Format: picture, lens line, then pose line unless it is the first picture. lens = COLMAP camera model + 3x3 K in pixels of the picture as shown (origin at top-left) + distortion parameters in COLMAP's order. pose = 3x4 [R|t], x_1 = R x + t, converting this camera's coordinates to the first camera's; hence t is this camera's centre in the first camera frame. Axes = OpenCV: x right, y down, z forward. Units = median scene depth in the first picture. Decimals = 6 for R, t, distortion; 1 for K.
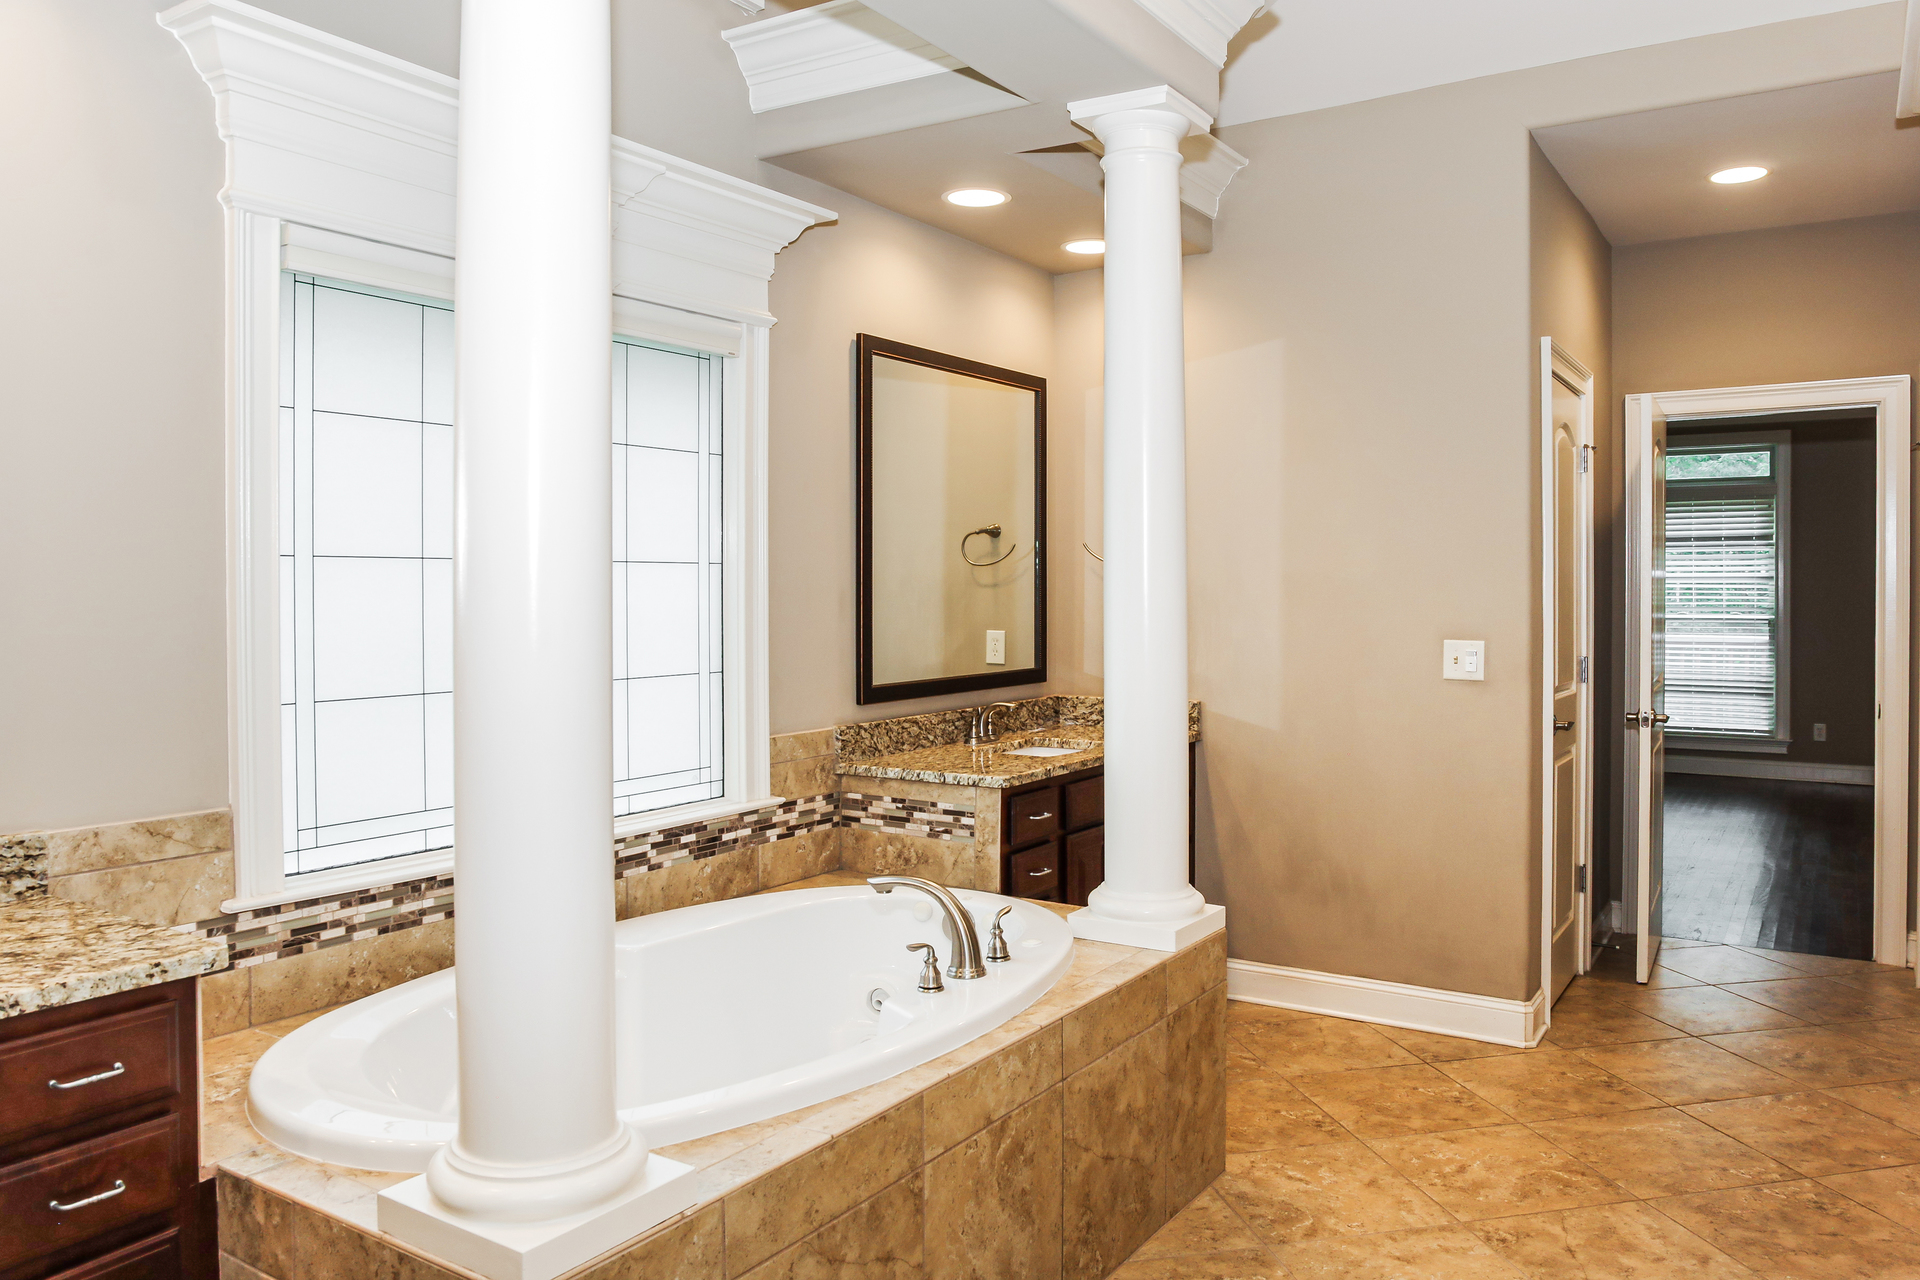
lens RADIAL K [[1378.9, 0, 961.8], [0, 1378.9, 599.0], [0, 0, 1]] dist [-0.079437, 0.070498]
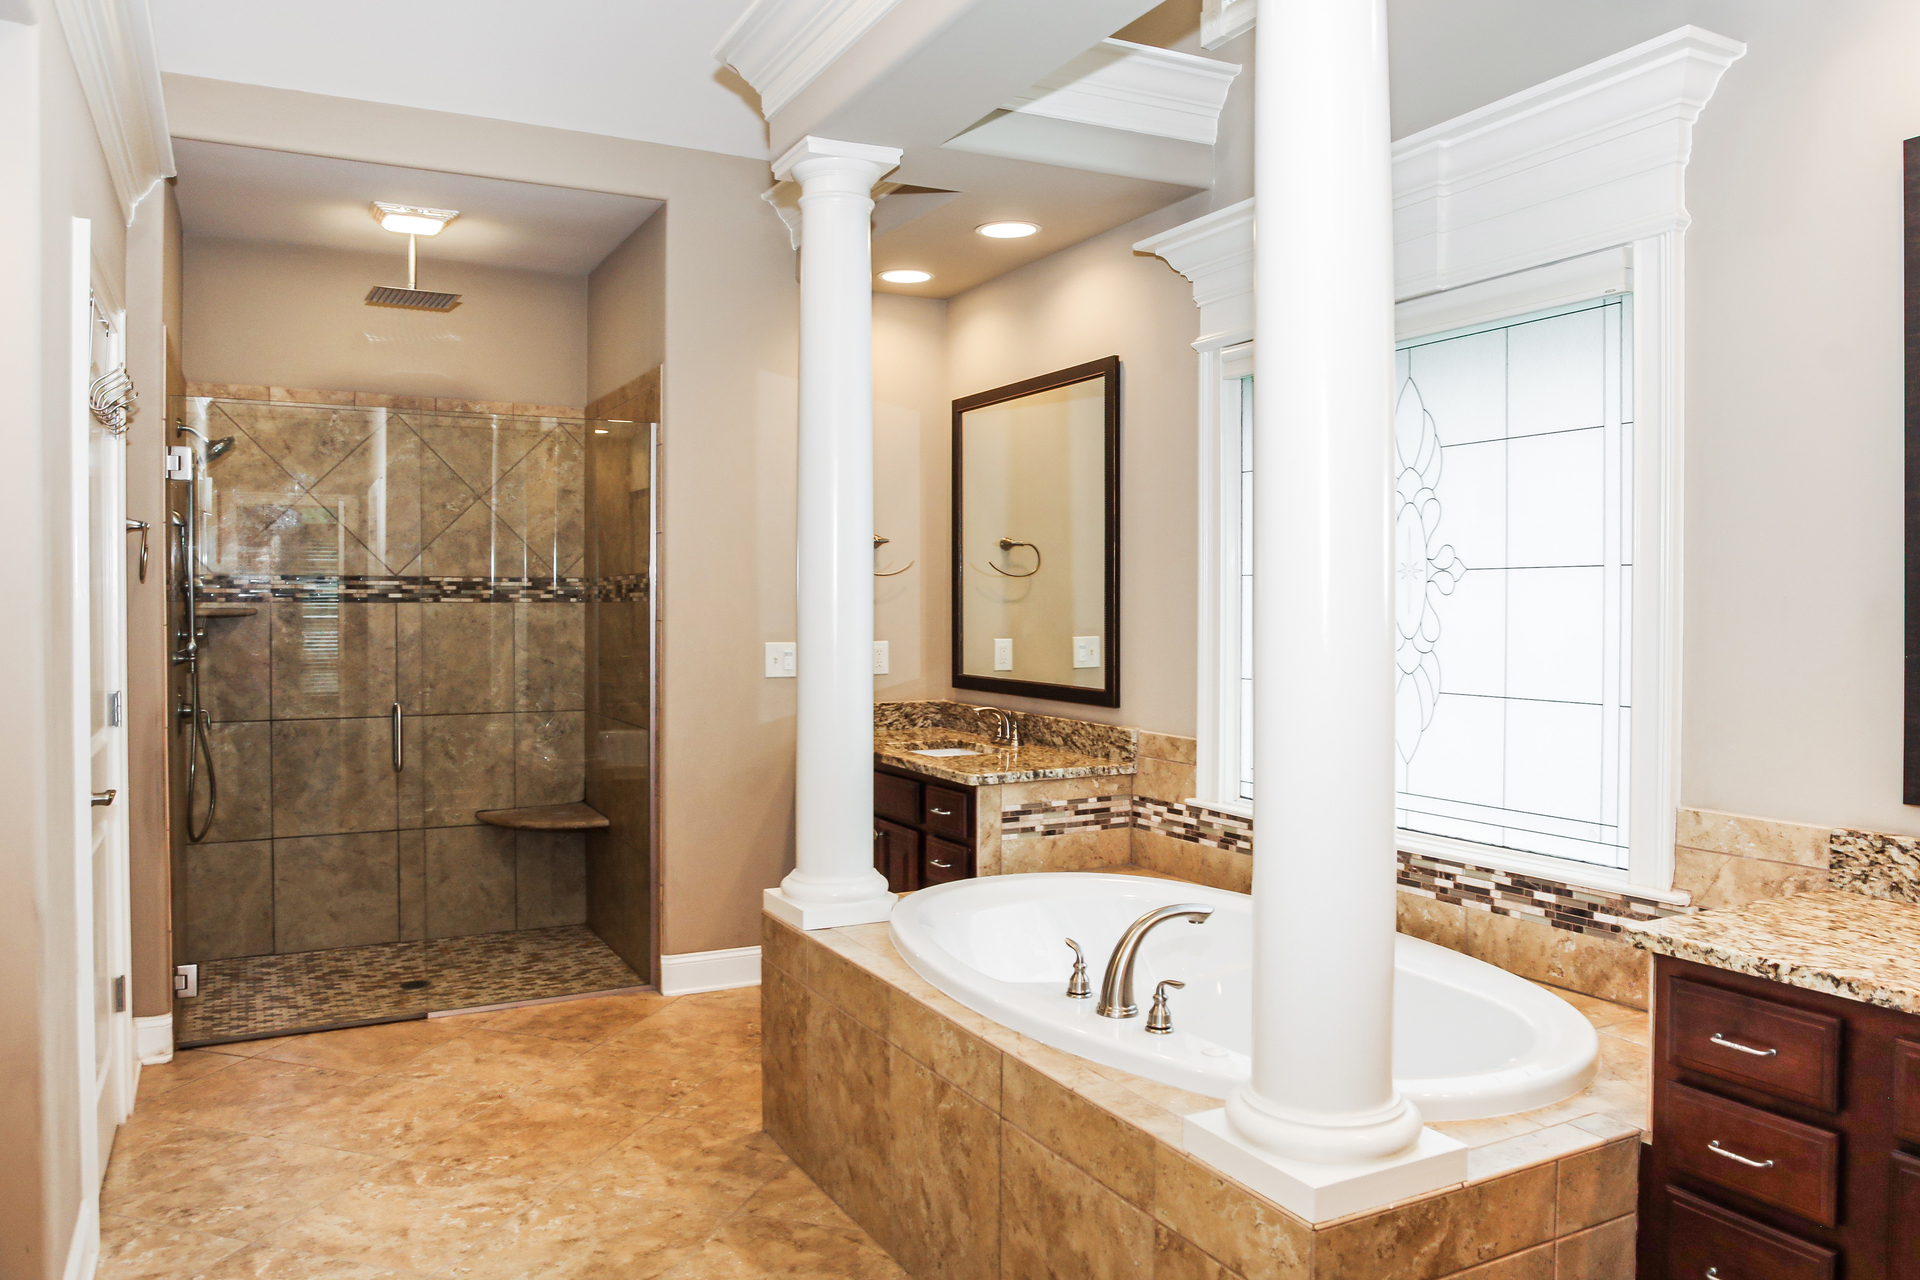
lens RADIAL K [[1378.9, 0, 961.8], [0, 1378.9, 599.0], [0, 0, 1]] dist [-0.079437, 0.070498]
pose [[-0.485704, 0.001005, -0.874123, 0.773794], [-0.004063, 0.999986, 0.003408, -0.009125], [0.874114, 0.005207, -0.485693, 1.211578]]
